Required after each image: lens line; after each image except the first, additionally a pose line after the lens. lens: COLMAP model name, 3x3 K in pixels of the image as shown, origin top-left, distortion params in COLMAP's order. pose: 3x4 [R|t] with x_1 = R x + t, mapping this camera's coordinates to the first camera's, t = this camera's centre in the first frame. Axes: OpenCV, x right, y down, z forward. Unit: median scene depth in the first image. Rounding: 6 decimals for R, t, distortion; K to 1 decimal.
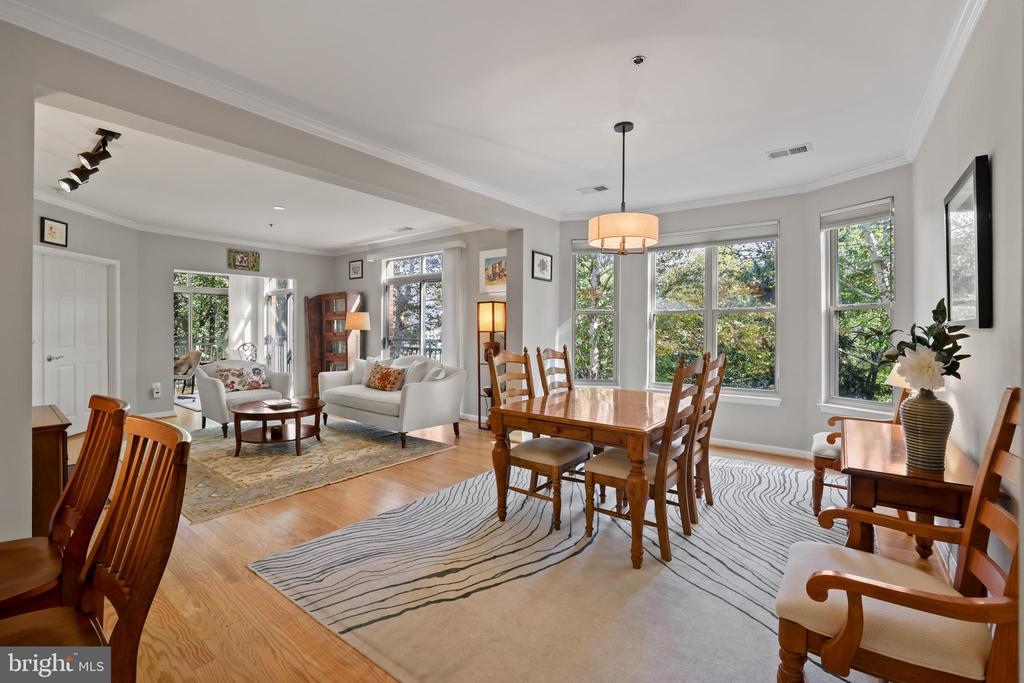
lens RADIAL K [[449.1, 0, 512.8], [0, 449.1, 333.3], [0, 0, 1]] dist [-0.029971, 0.004574]
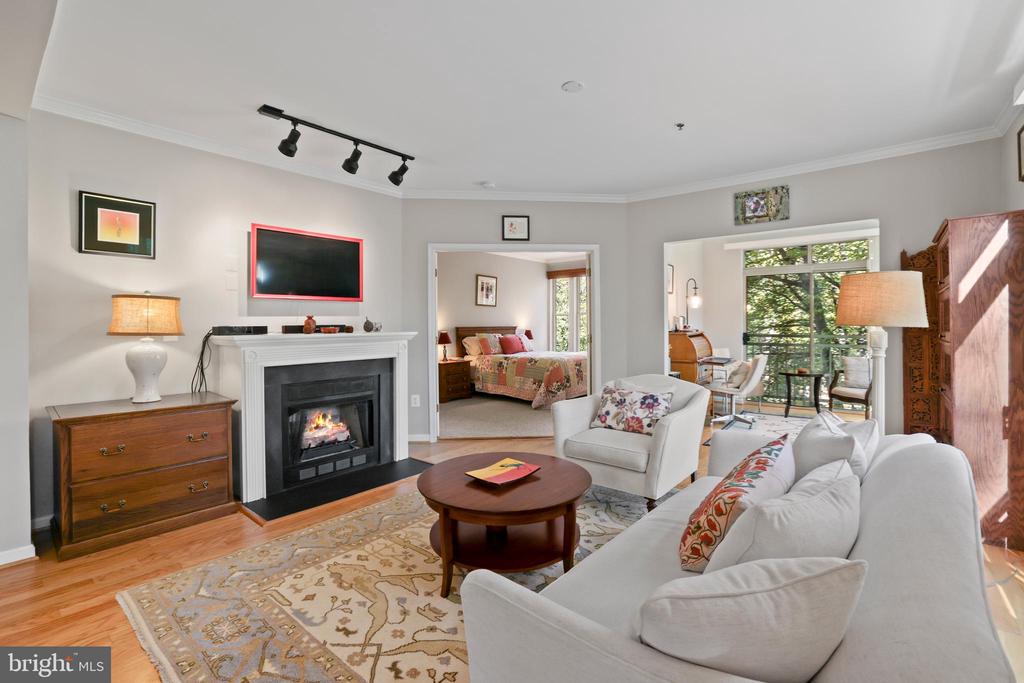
lens RADIAL K [[449.1, 0, 513.8], [0, 449.1, 333.3], [0, 0, 1]] dist [-0.029971, 0.004574]
pose [[-0.029124, 0.020169, -0.999372, -0.019722], [-0.007745, 0.999762, 0.020403, -0.011513], [0.999546, 0.008334, -0.028961, 1.054511]]
